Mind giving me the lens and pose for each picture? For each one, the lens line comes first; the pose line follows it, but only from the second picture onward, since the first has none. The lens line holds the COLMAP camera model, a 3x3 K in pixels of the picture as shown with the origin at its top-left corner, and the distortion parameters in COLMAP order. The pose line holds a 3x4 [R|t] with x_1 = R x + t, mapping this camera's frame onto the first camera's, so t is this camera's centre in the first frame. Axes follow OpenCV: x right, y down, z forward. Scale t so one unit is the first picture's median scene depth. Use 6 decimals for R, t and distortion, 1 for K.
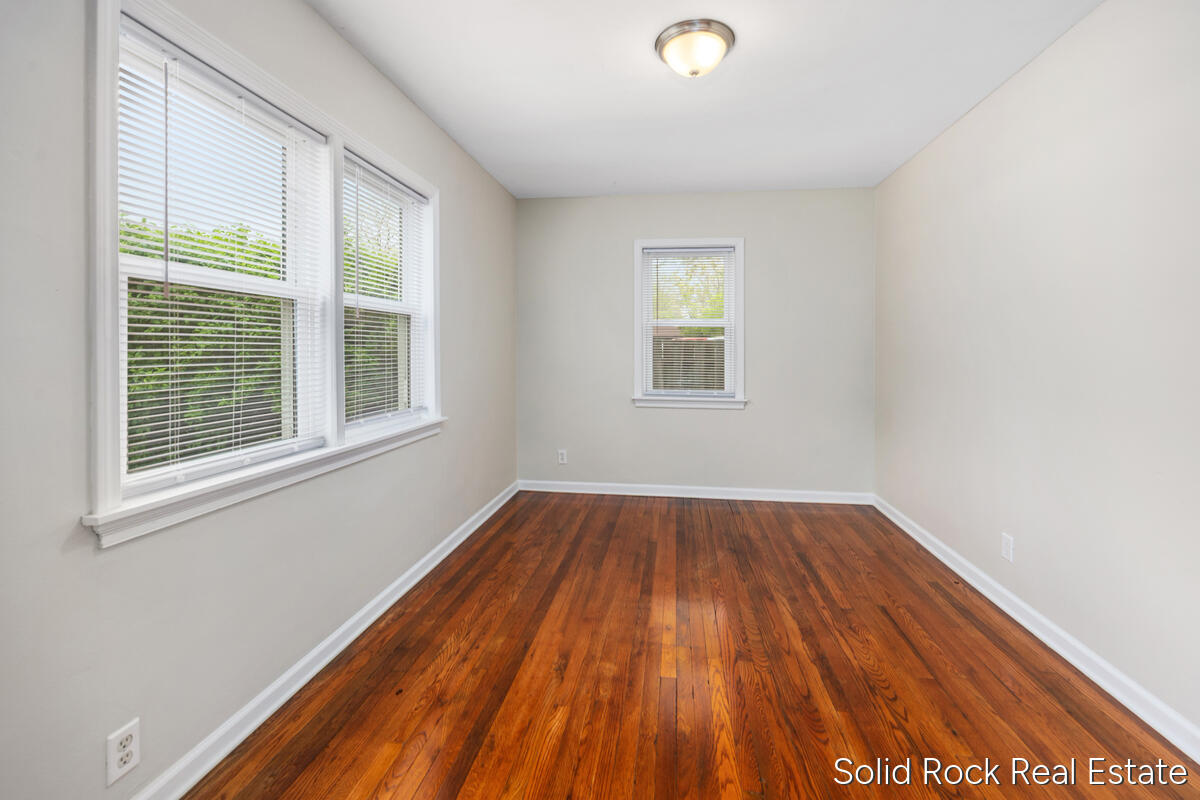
lens RADIAL K [[499.7, 0, 601.3], [0, 499.7, 355.8], [0, 0, 1]] dist [-0.001163, -0.000058]
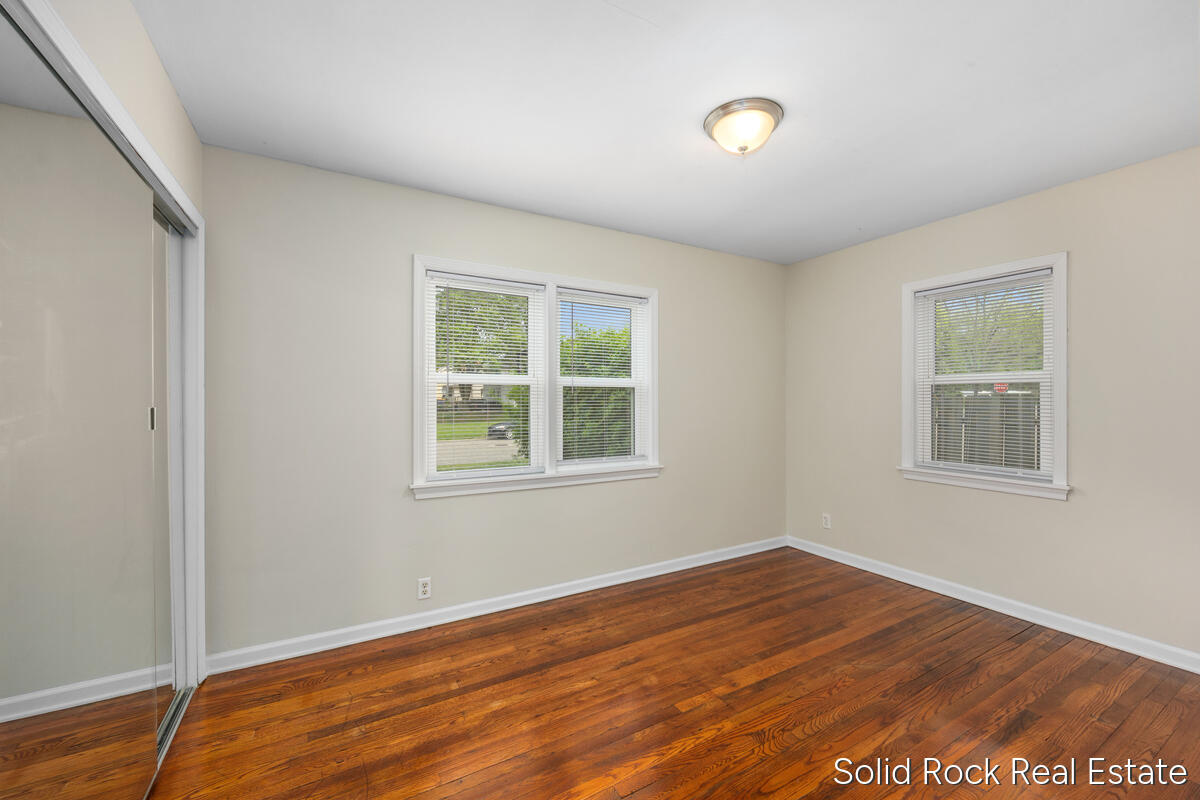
lens RADIAL K [[477.4, 0, 600.0], [0, 477.4, 400.0], [0, 0, 1]] dist [-0.001653, -0.000151]
pose [[0.608495, -0.008154, -0.793516, 0.691634], [-0.003872, 0.999905, -0.013244, -0.034808], [0.793548, 0.011132, 0.608405, 0.145657]]
